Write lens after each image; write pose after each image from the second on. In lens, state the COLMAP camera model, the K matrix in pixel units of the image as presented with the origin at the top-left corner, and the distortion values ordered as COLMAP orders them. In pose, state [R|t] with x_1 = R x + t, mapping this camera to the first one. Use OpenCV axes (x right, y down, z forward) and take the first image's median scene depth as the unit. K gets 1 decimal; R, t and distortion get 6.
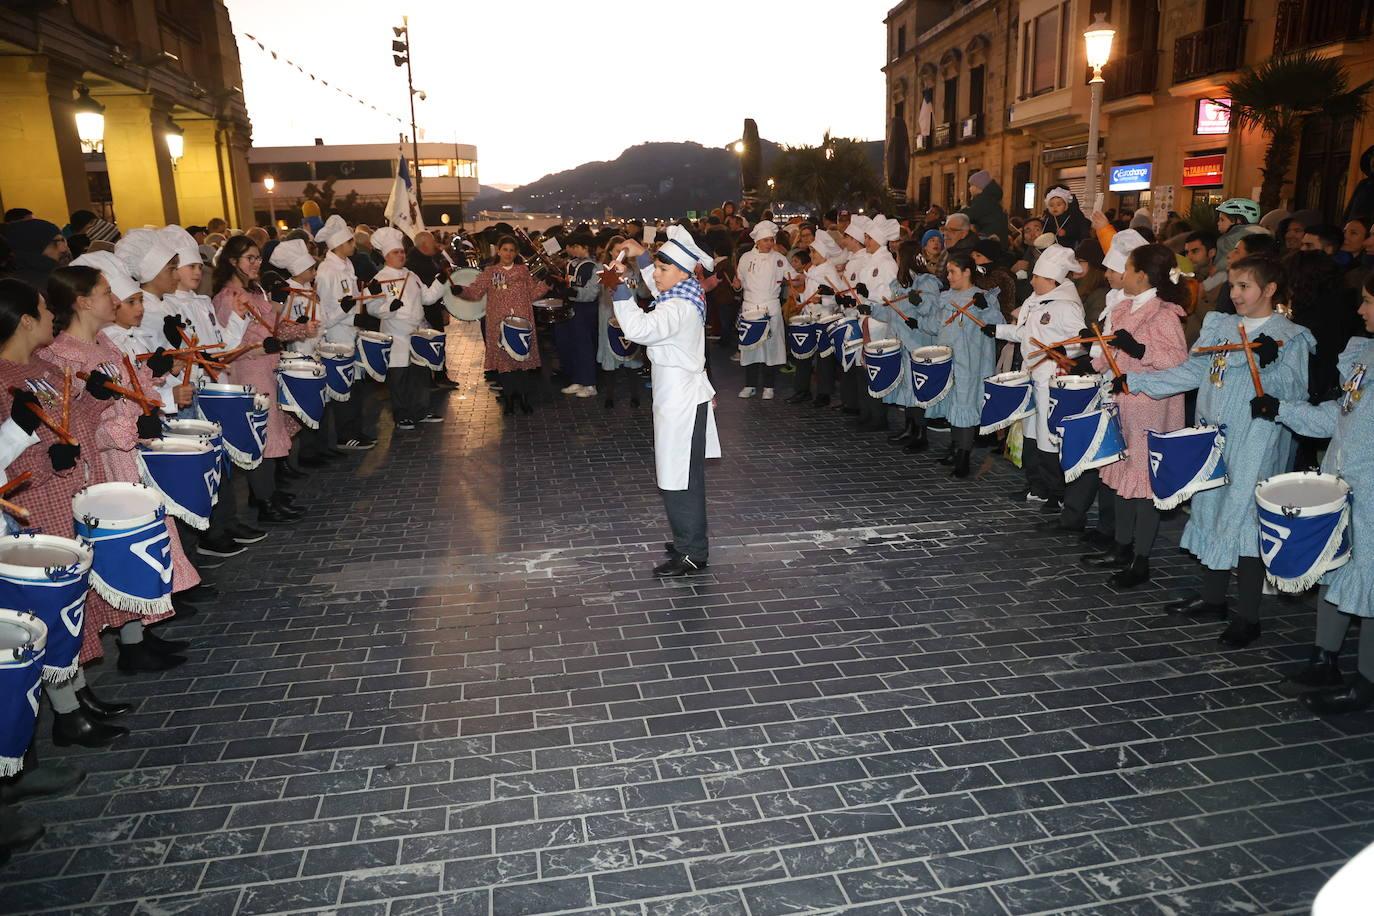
lens RADIAL K [[947.0, 0, 688.4], [0, 947.0, 458.6], [0, 0, 1]] dist [-0.092621, 0.068757]
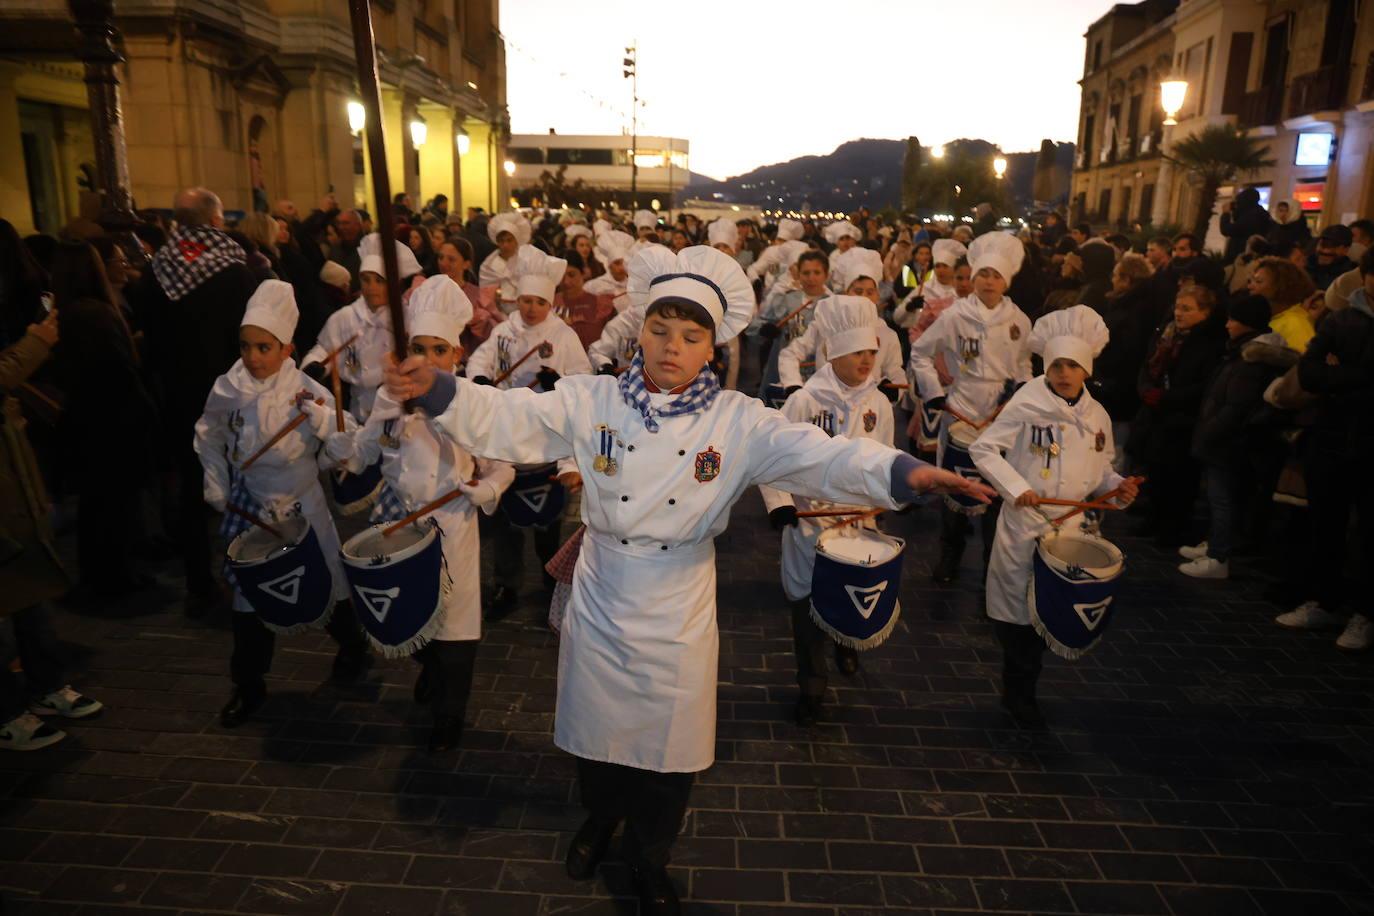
lens RADIAL K [[910.3, 0, 692.8], [0, 910.3, 442.6], [0, 0, 1]] dist [-0.069331, 0.061642]
pose [[0.977326, 0.095559, -0.188951, 0.092686], [-0.095541, 0.995383, 0.009226, 0.071937], [0.188960, 0.009036, 0.981943, -0.311738]]
